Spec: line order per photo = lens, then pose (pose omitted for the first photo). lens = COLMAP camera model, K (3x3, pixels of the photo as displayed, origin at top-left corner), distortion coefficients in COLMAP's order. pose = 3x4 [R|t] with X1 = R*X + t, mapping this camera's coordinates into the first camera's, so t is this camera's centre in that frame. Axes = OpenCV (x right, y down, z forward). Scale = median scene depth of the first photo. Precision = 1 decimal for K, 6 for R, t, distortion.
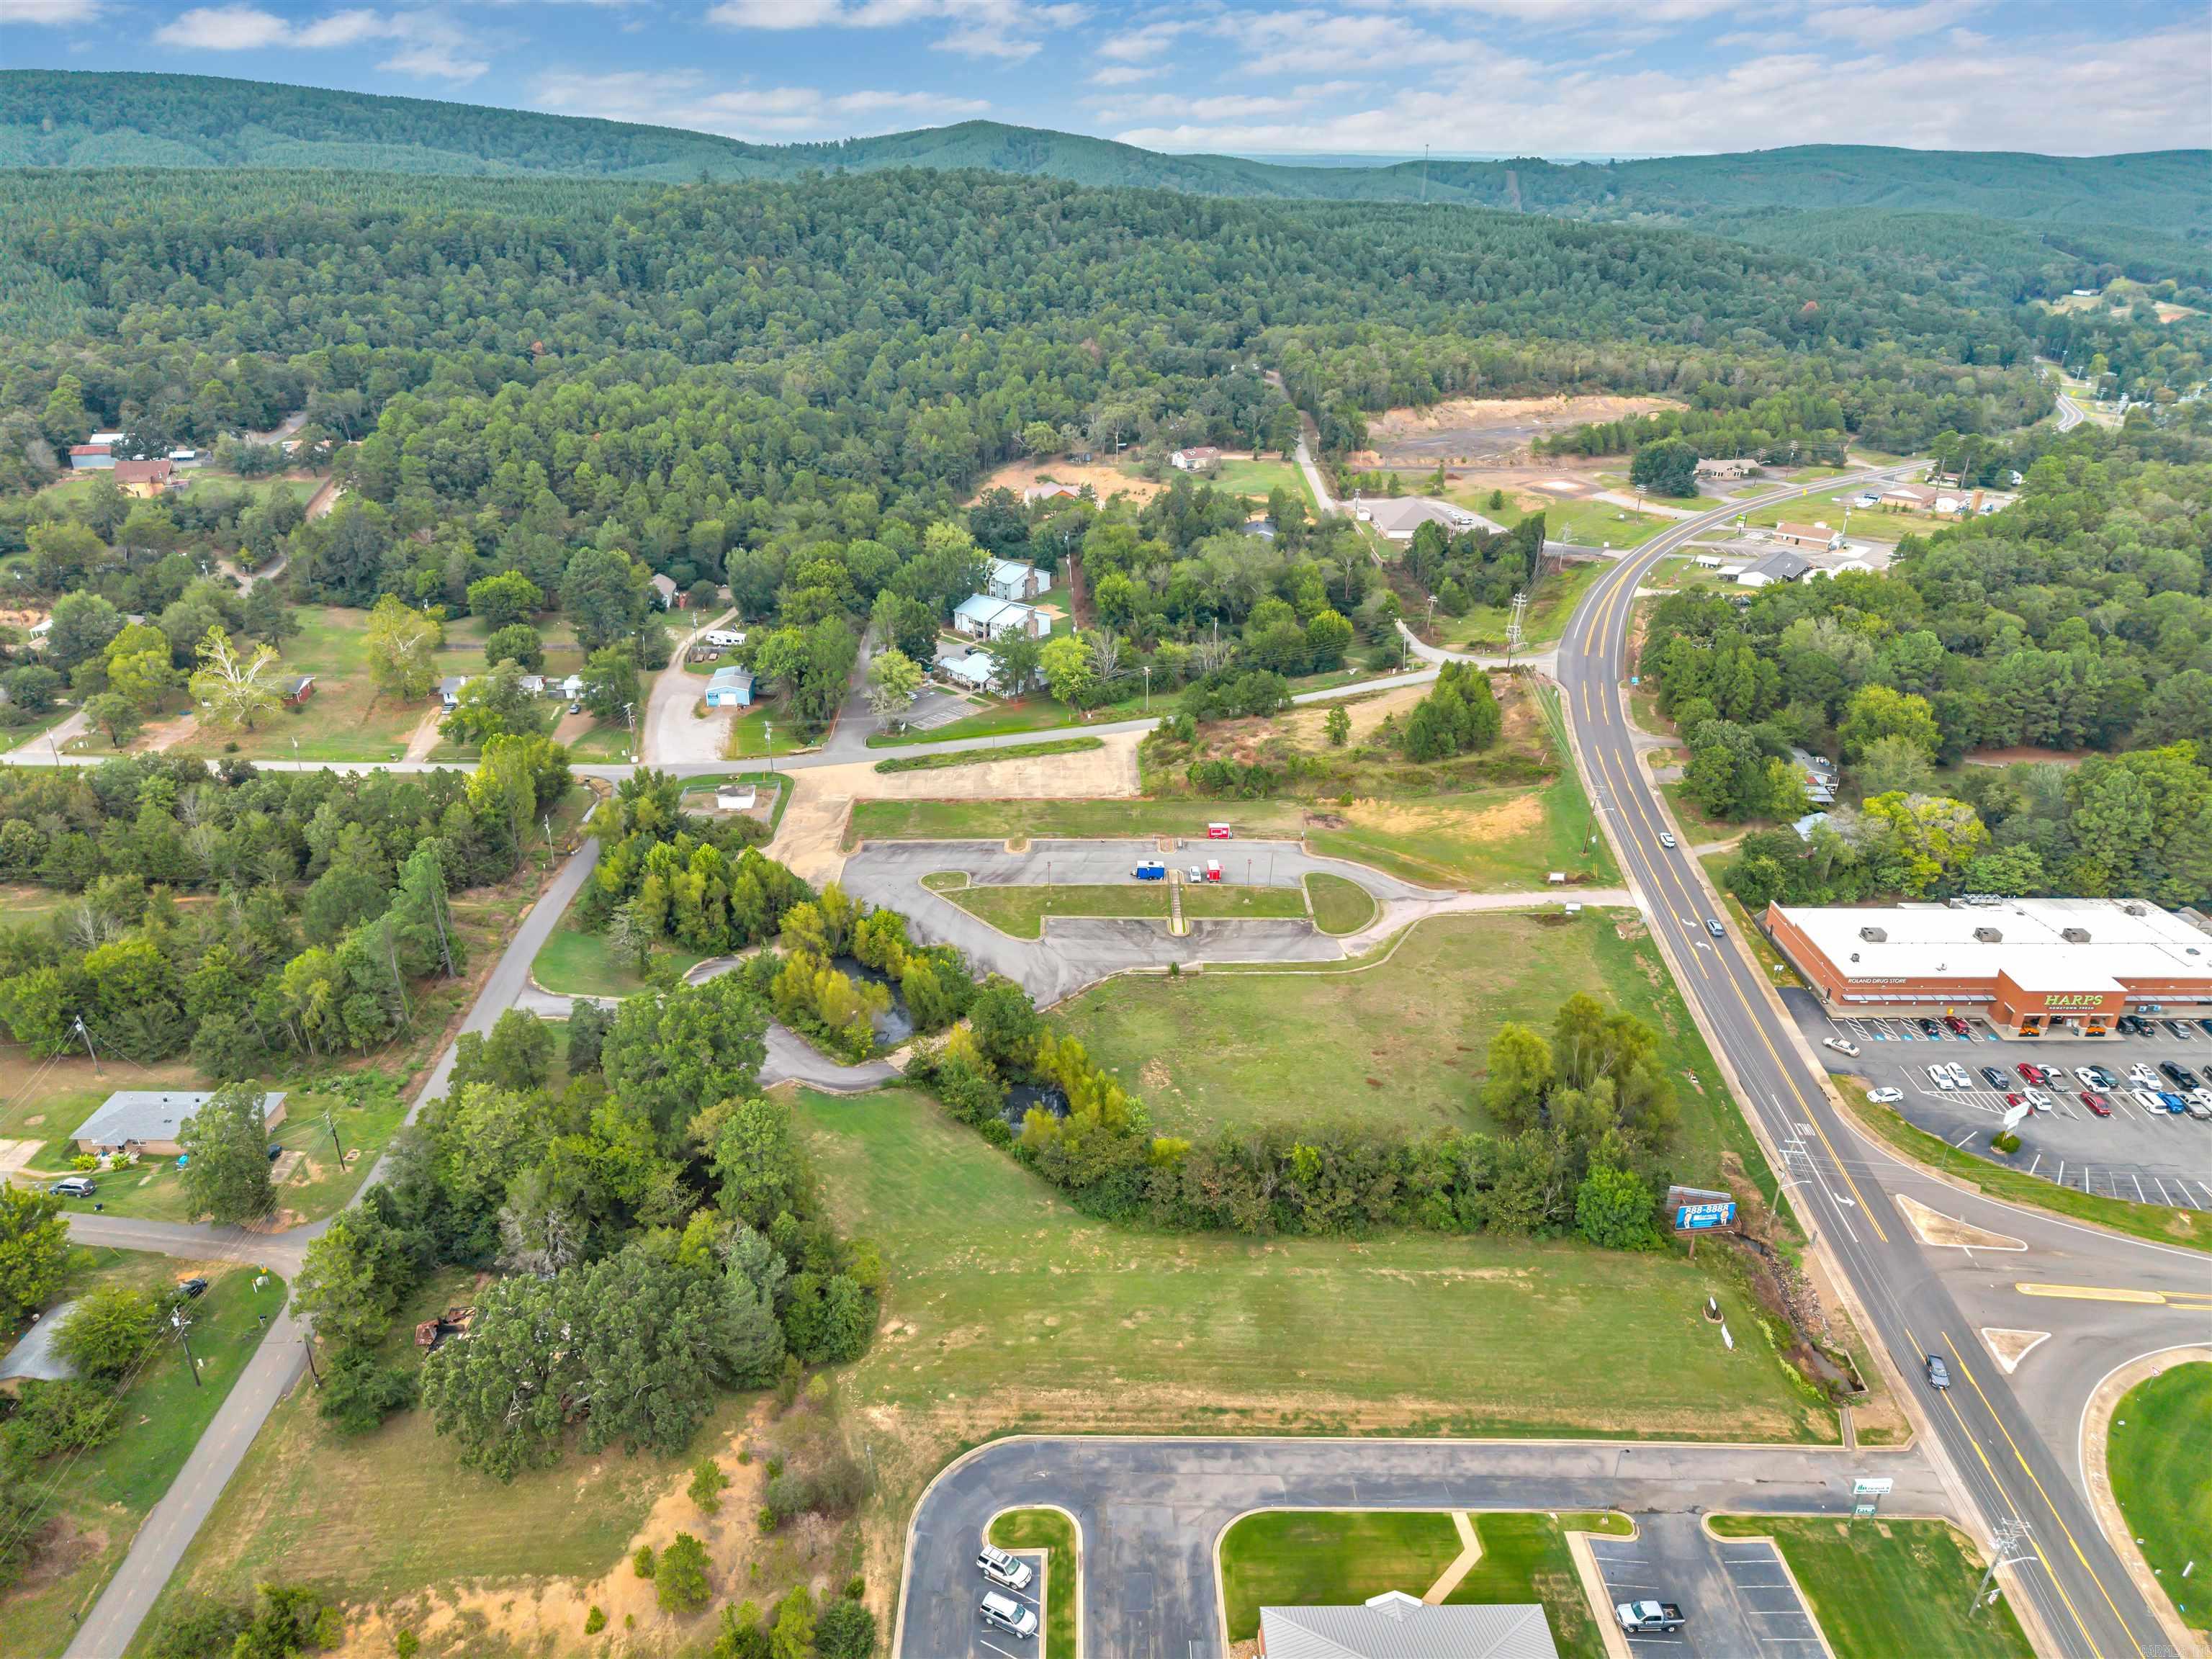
lens RADIAL K [[1474.1, 0, 1114.5], [0, 1474.1, 832.2], [0, 0, 1]] dist [0.033187, -0.037236]
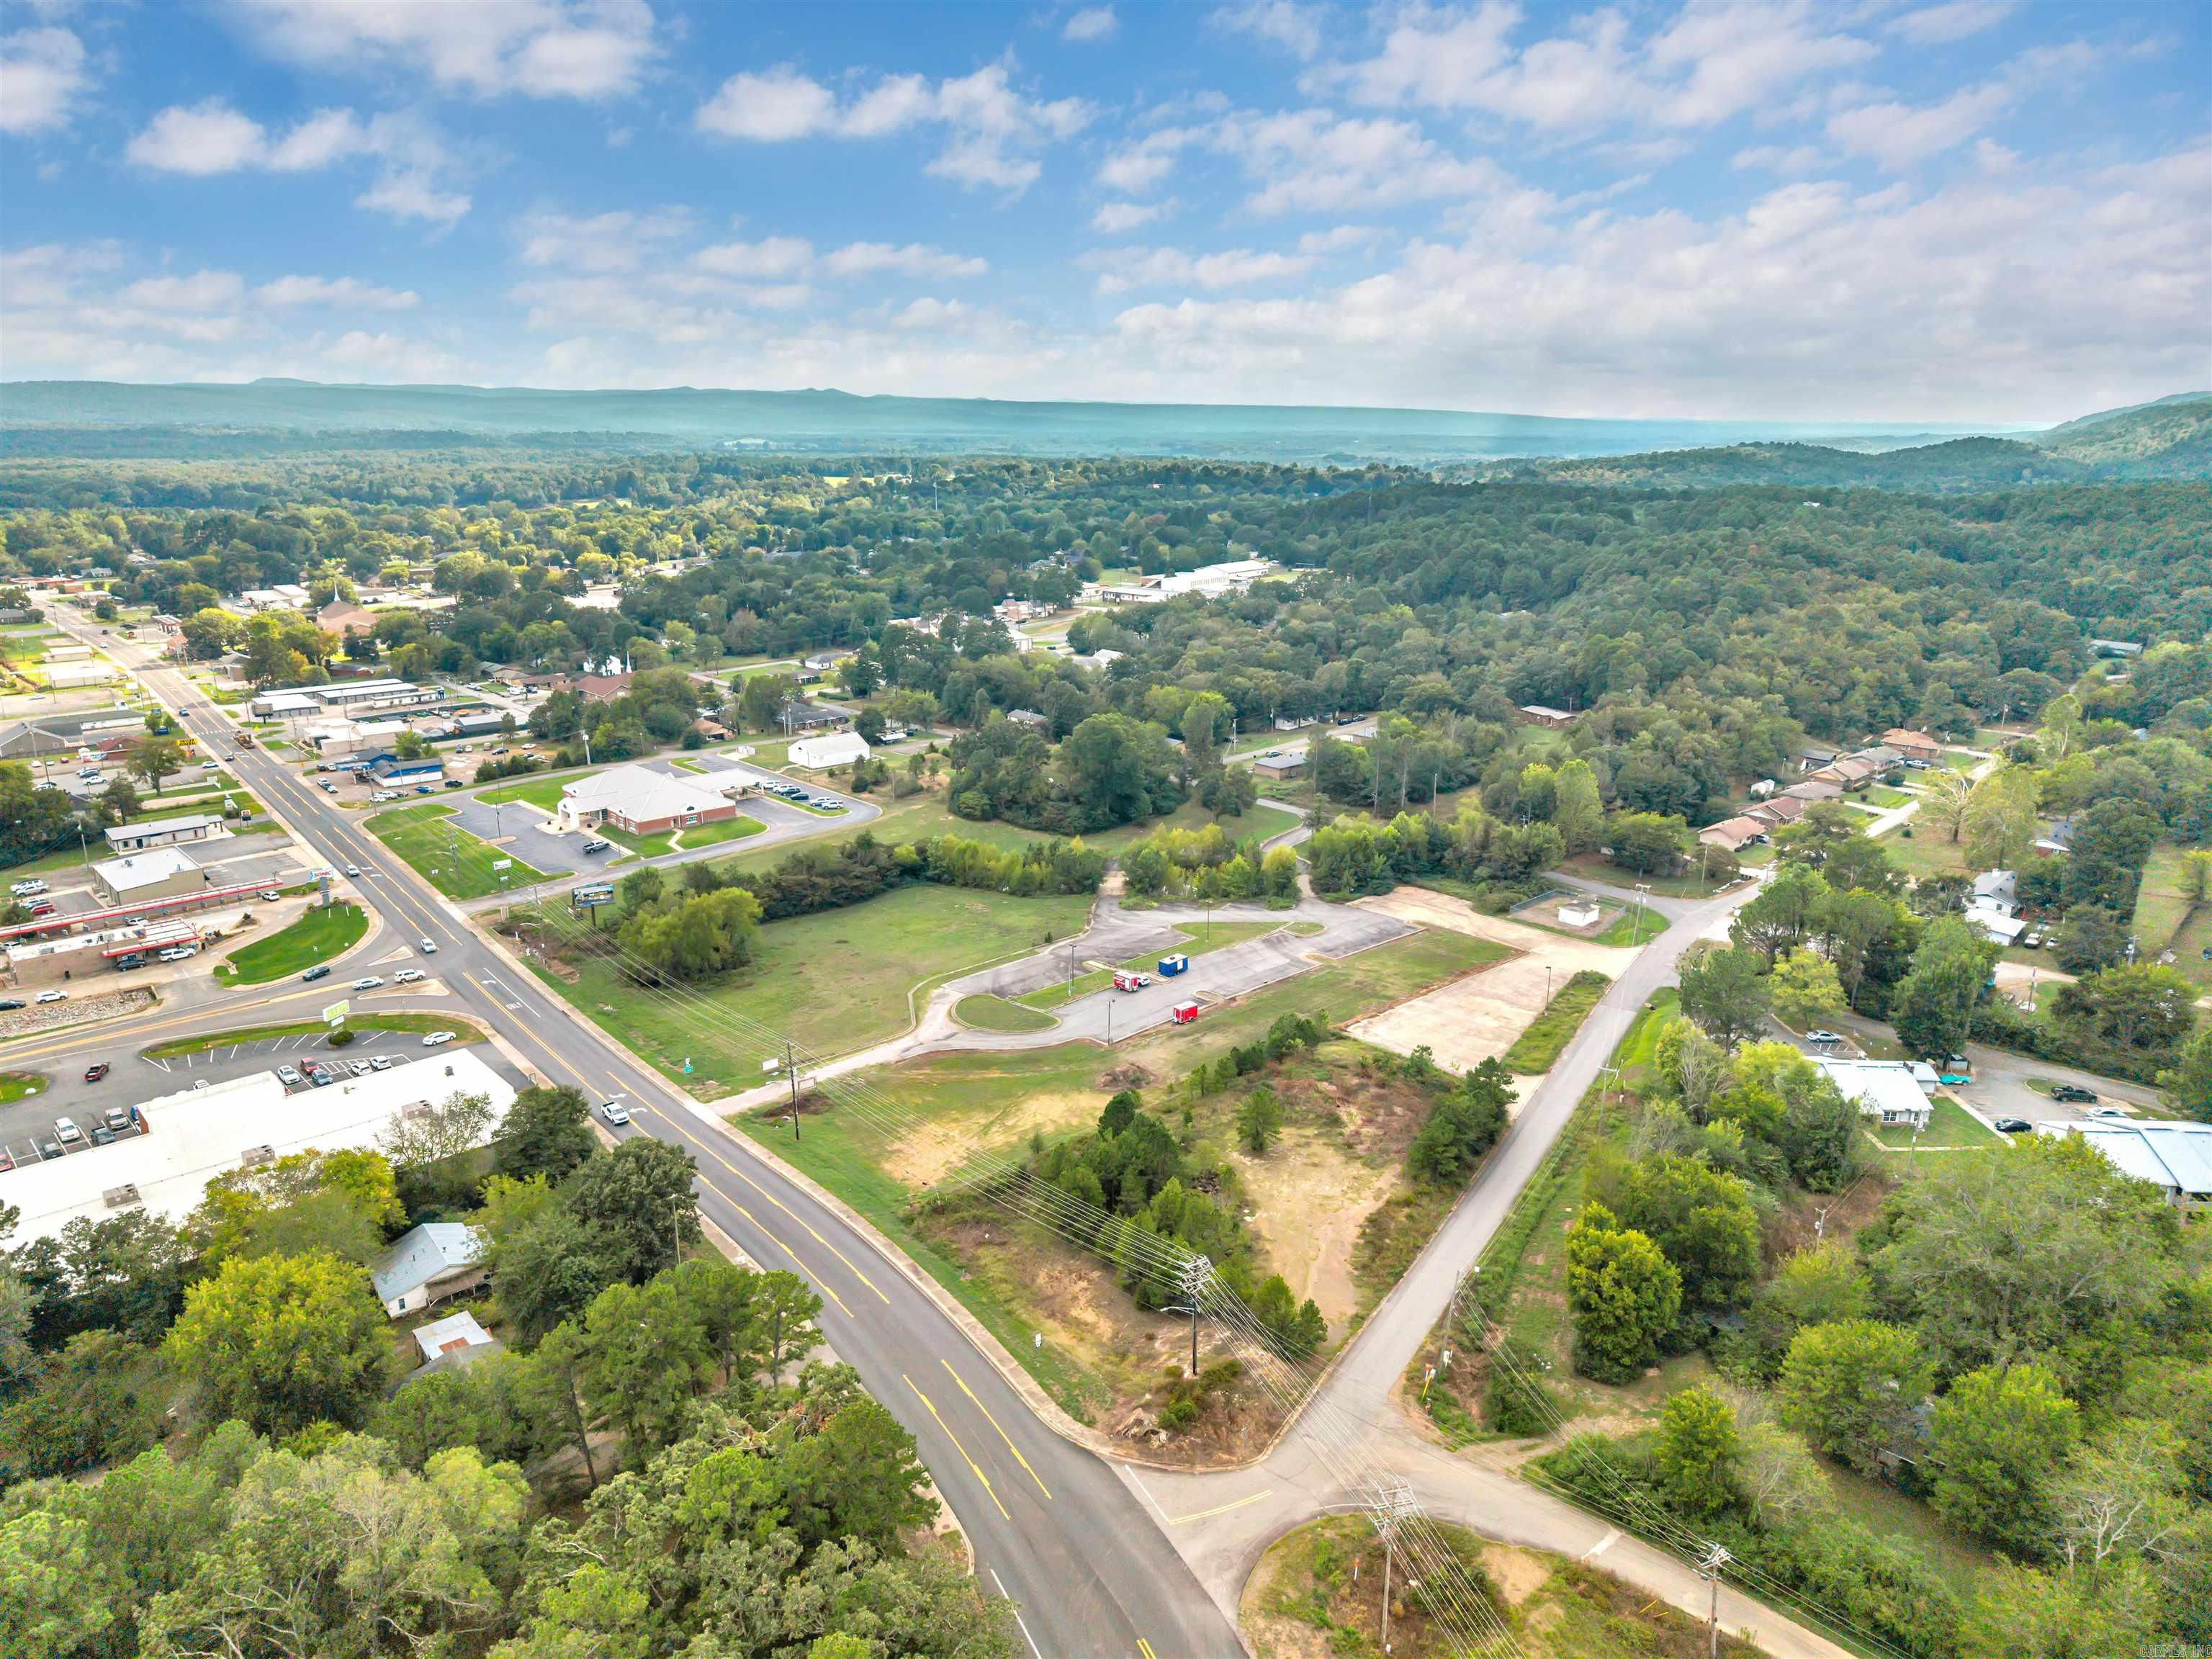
lens RADIAL K [[1474.1, 0, 1114.5], [0, 1474.1, 832.2], [0, 0, 1]] dist [0.033187, -0.037236]
pose [[-0.747072, 0.156229, -0.646123, 0.680395], [-0.301904, 0.786221, 0.539177, -0.566626], [0.592231, 0.597871, -0.540197, 1.472341]]
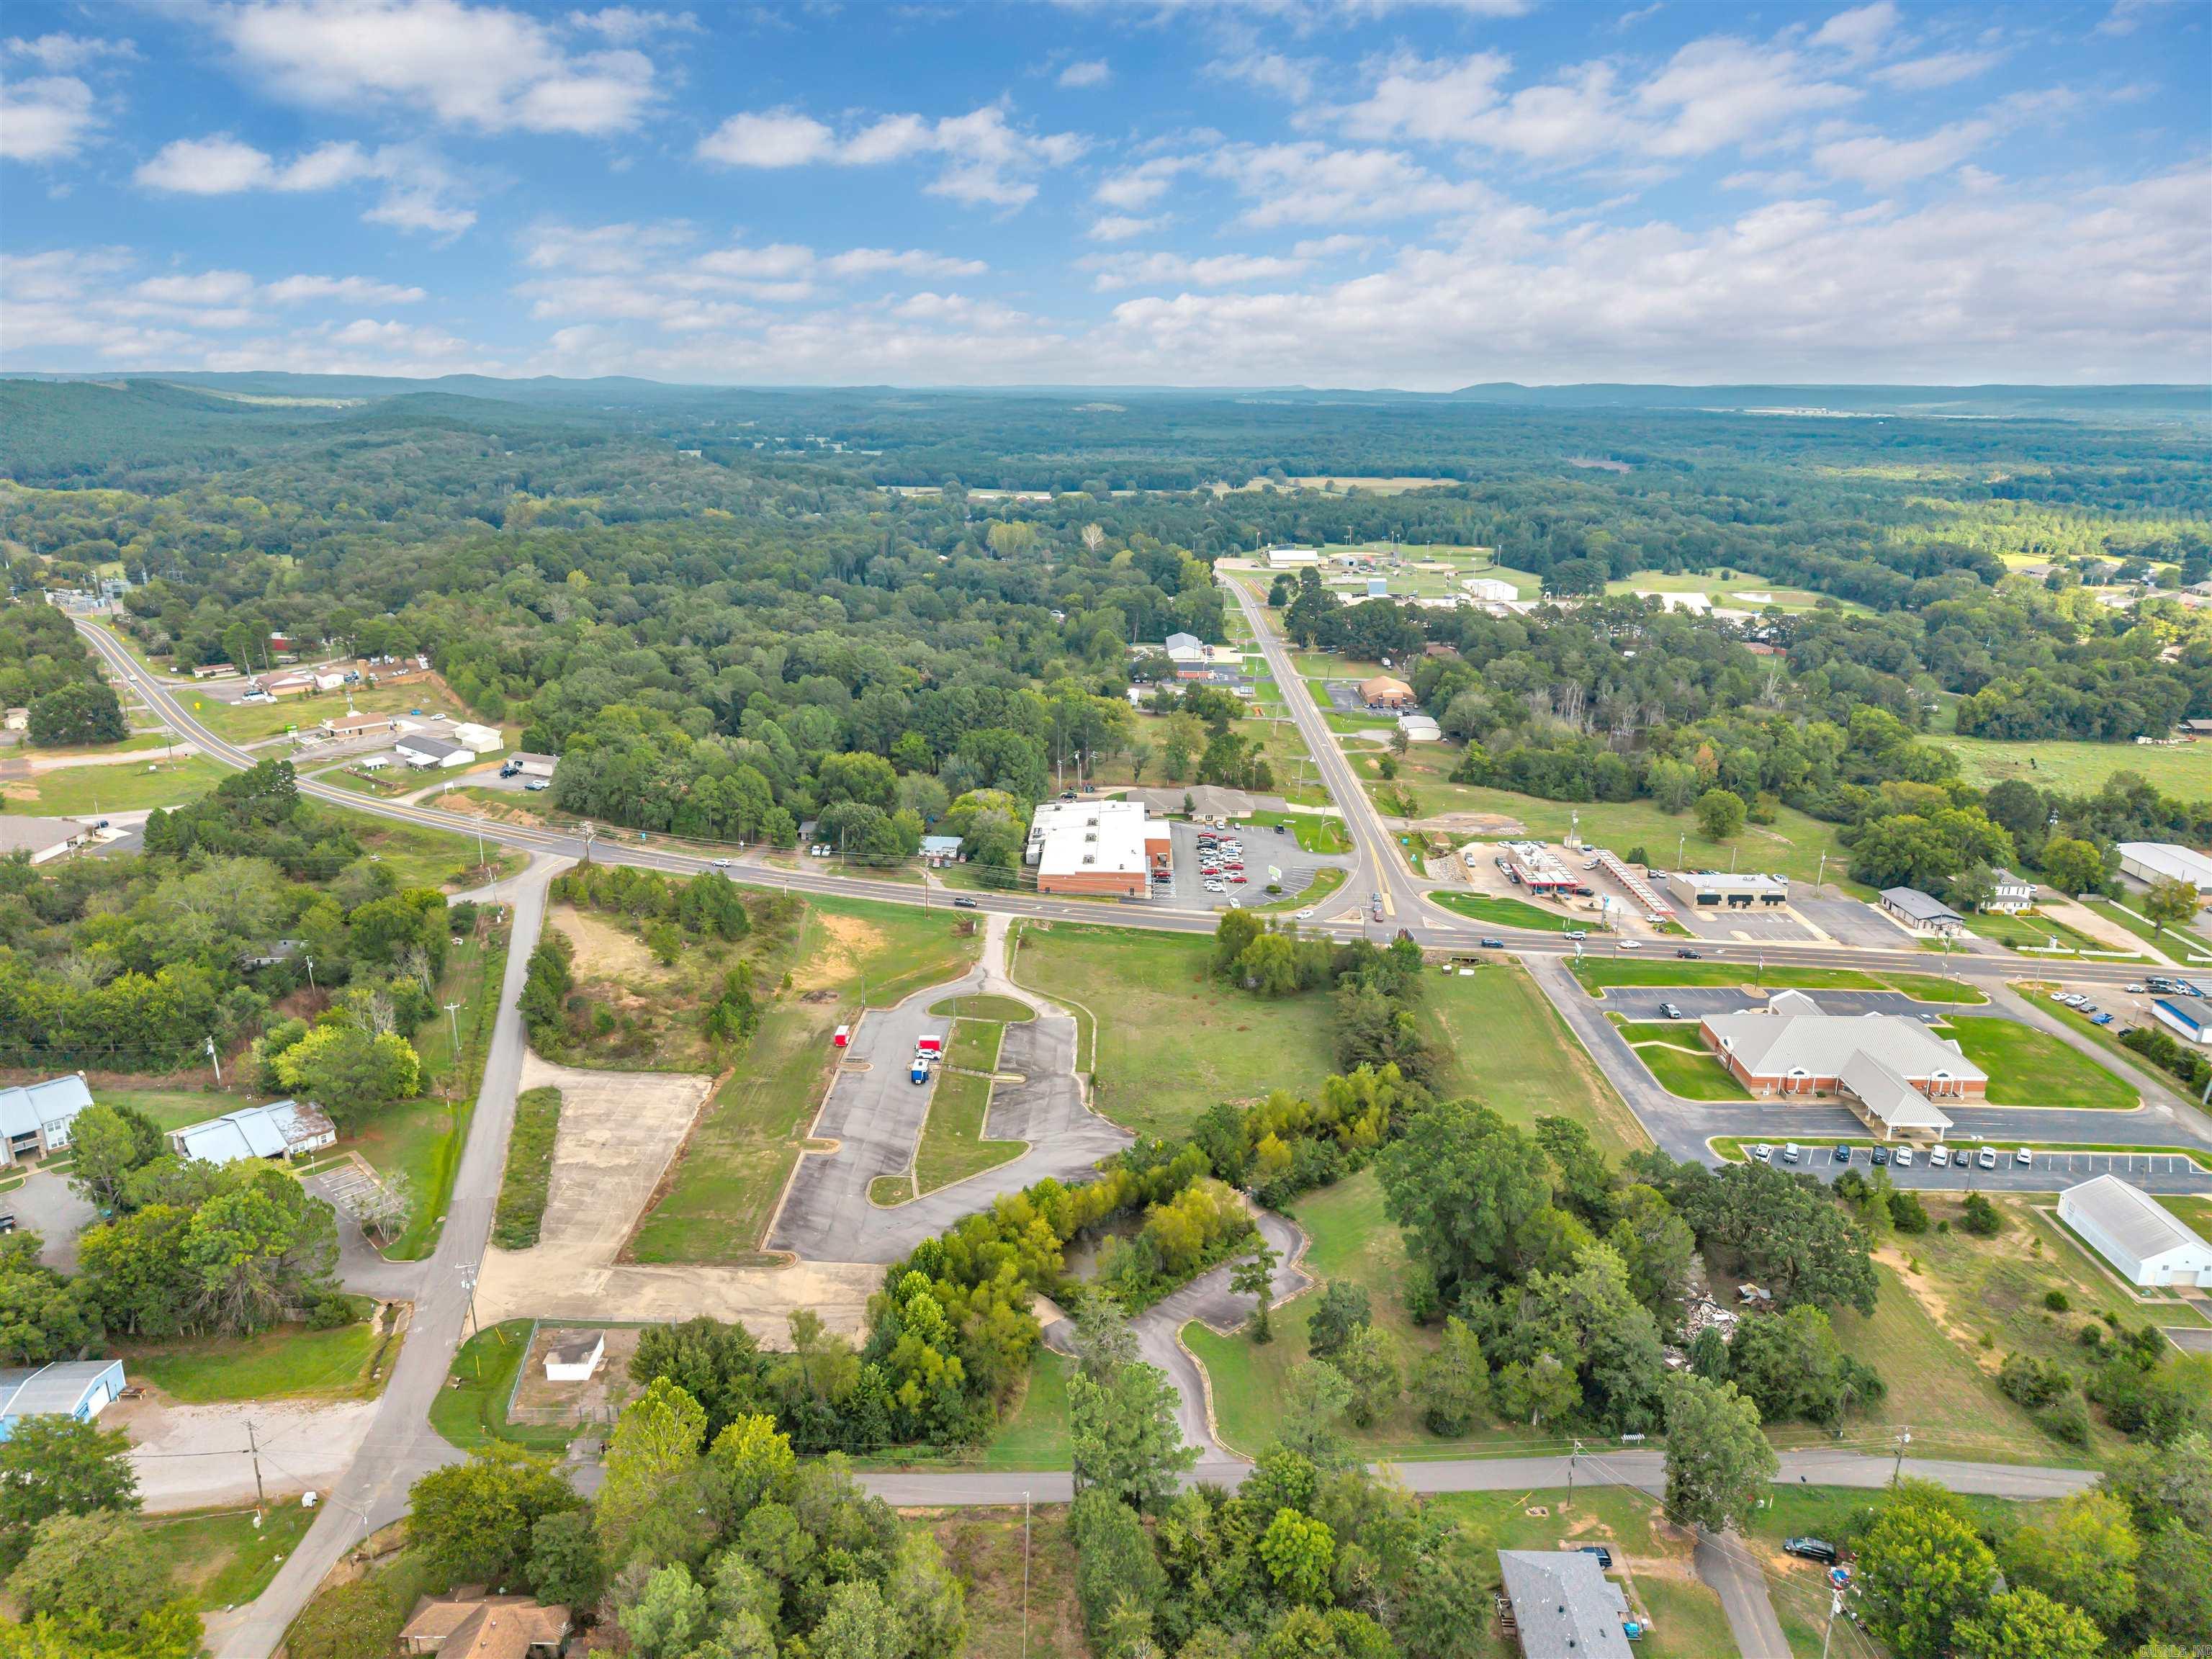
lens RADIAL K [[1474.1, 0, 1114.5], [0, 1474.1, 832.2], [0, 0, 1]] dist [0.033187, -0.037236]
pose [[0.039011, -0.306108, 0.951197, -0.875543], [0.413739, 0.871437, 0.263471, -0.325374], [-0.909559, 0.383269, 0.160644, 0.670233]]
